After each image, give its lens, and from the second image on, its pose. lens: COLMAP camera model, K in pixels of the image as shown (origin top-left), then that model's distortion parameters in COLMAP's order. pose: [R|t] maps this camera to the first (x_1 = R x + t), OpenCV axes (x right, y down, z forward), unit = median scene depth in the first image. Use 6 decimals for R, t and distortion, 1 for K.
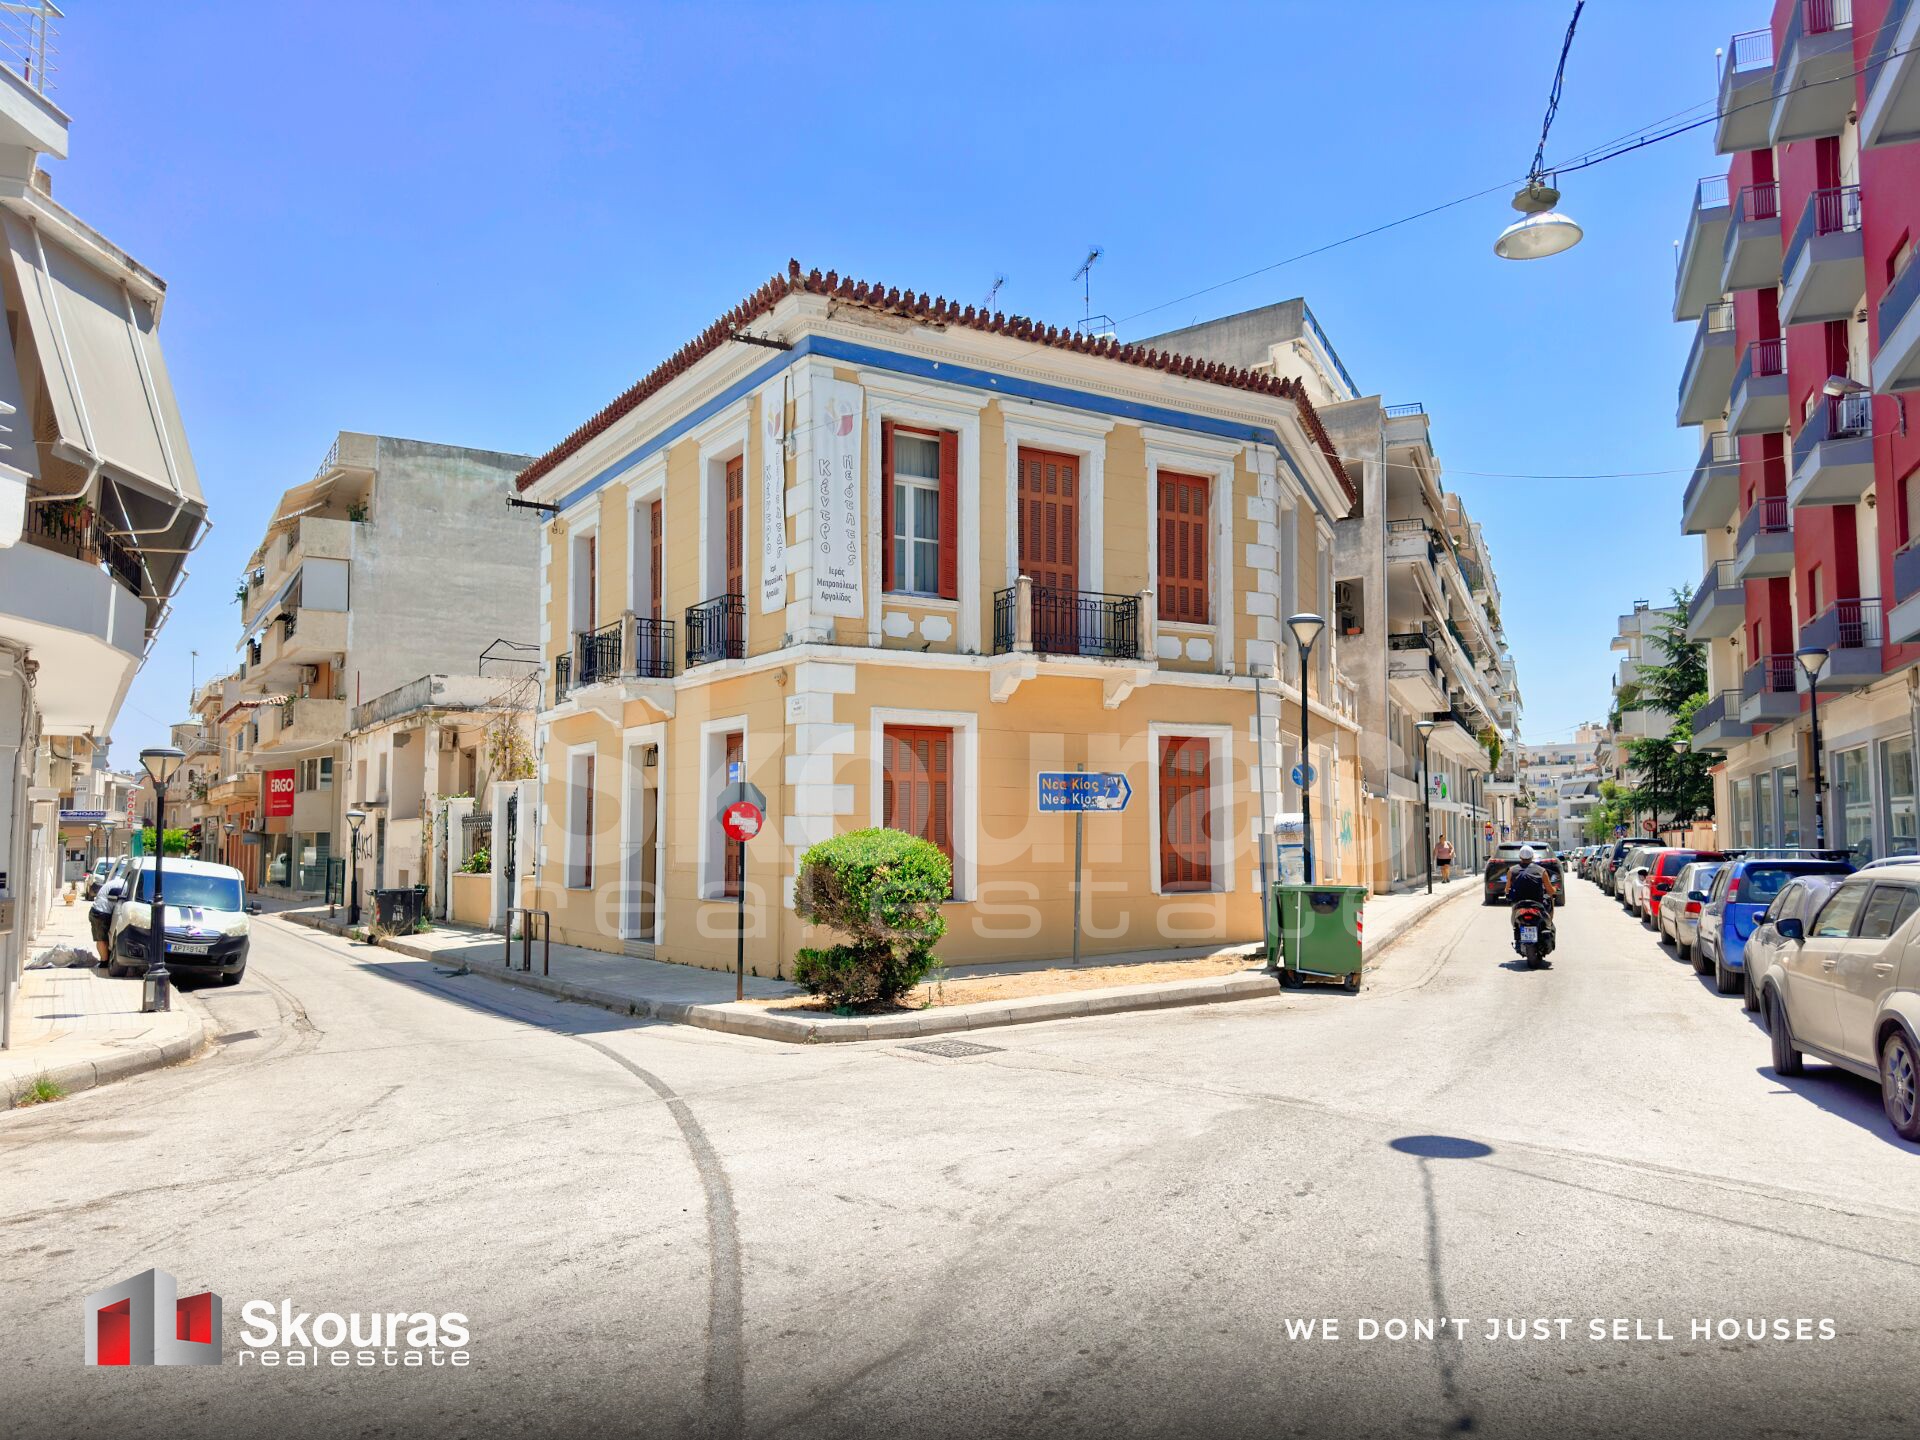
lens RADIAL K [[1331.1, 0, 987.7], [0, 1331.1, 754.8], [0, 0, 1]] dist [0.042319, -0.005584]
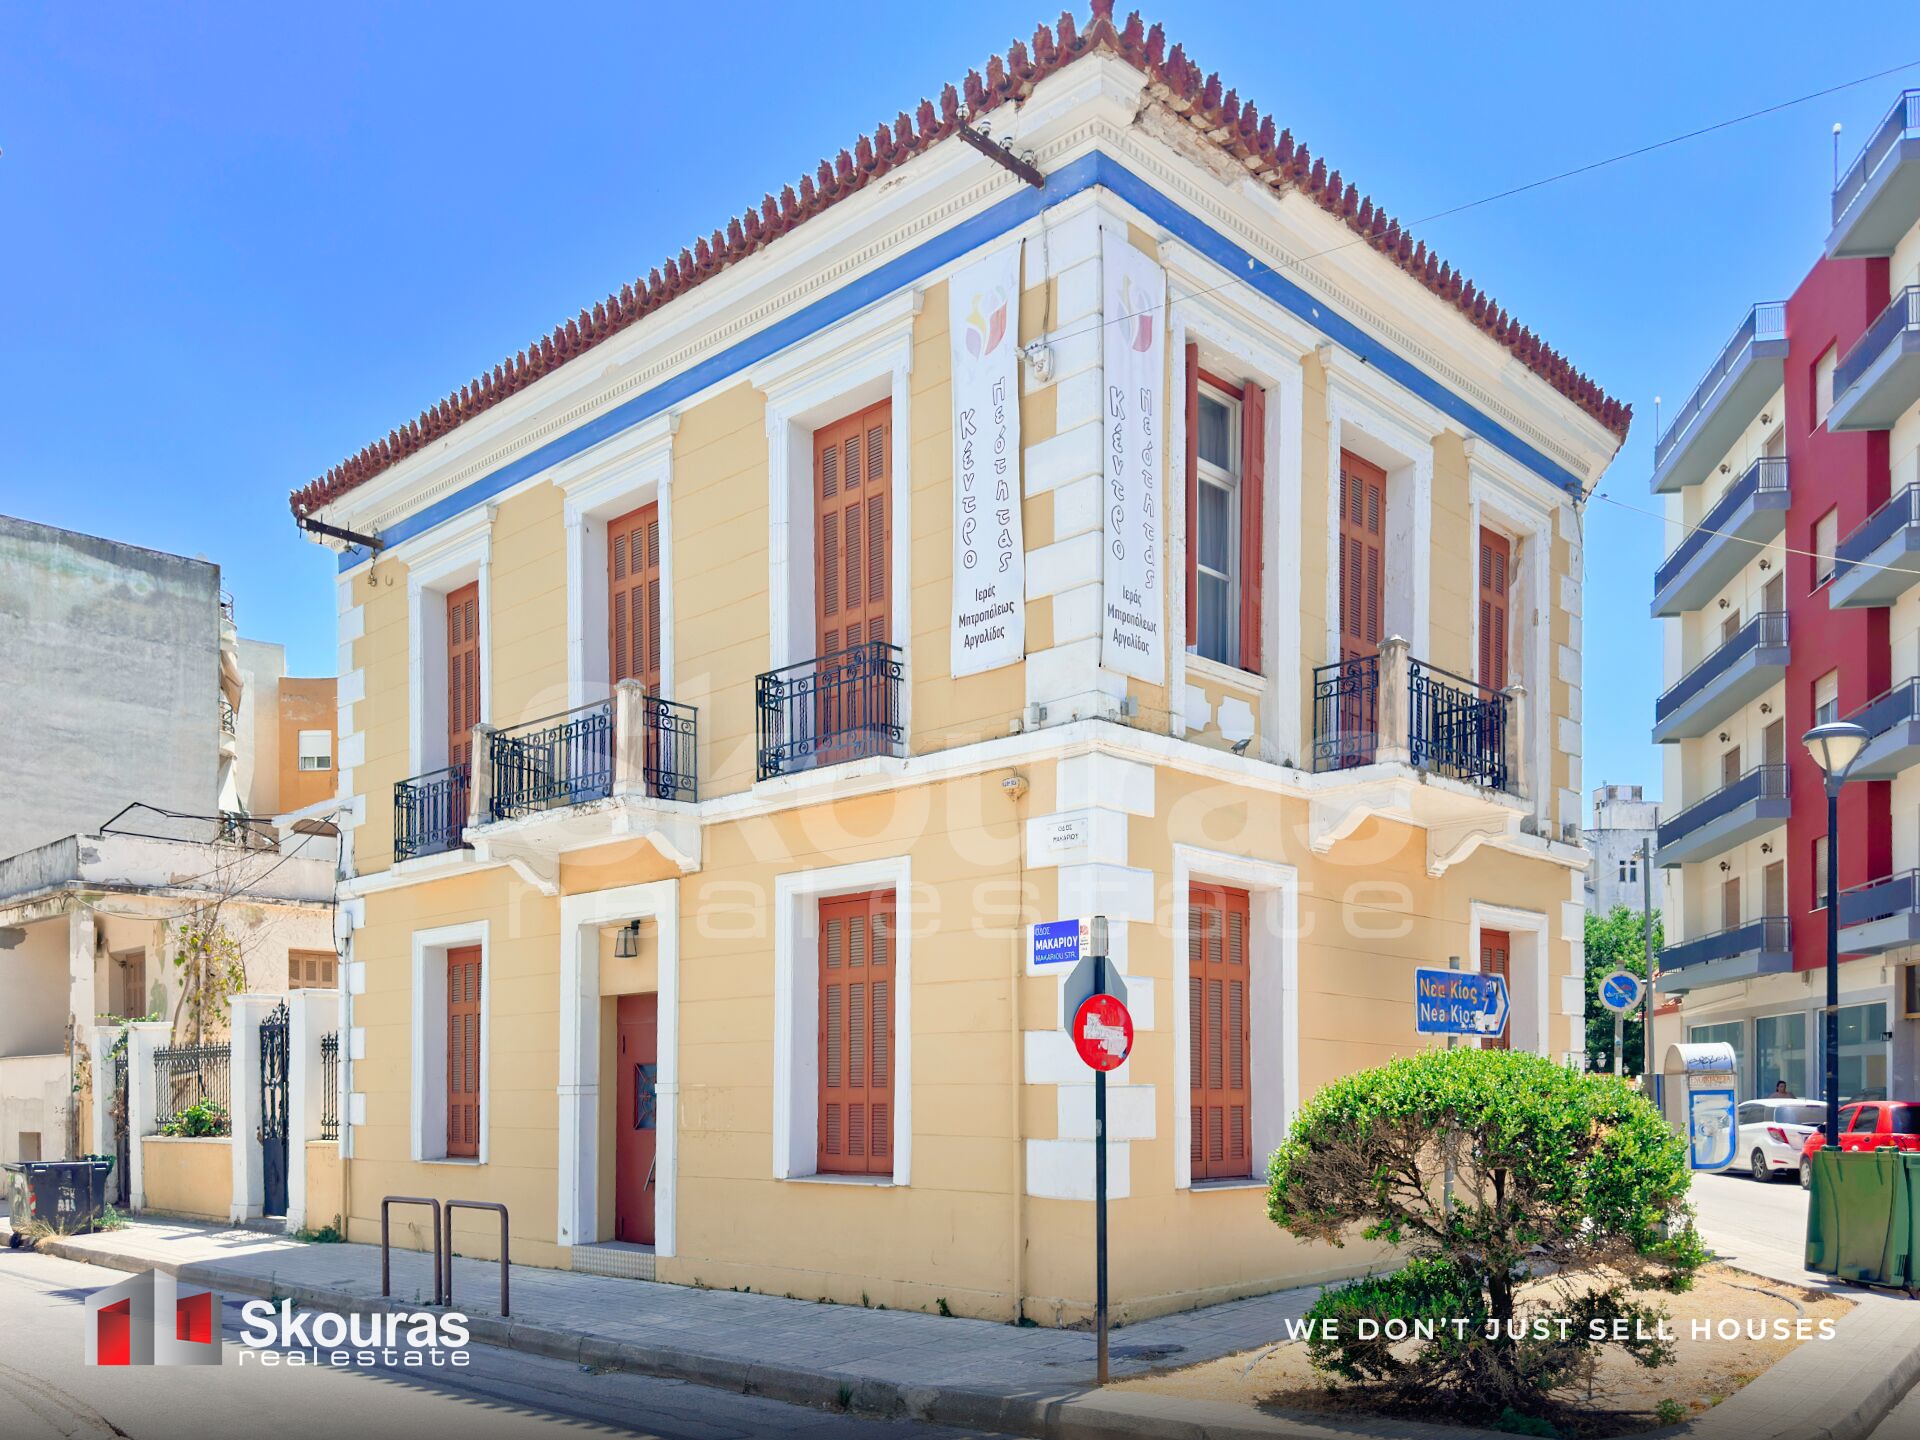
lens RADIAL K [[1478.6, 0, 946.6], [0, 1478.6, 1081.9], [0, 0, 1]] dist [0.007402, 0.022522]
pose [[0.976260, 0.008766, 0.216427, -0.265121], [-0.019210, 0.998747, 0.046200, 0.032173], [-0.215751, -0.049261, 0.975205, 0.331599]]
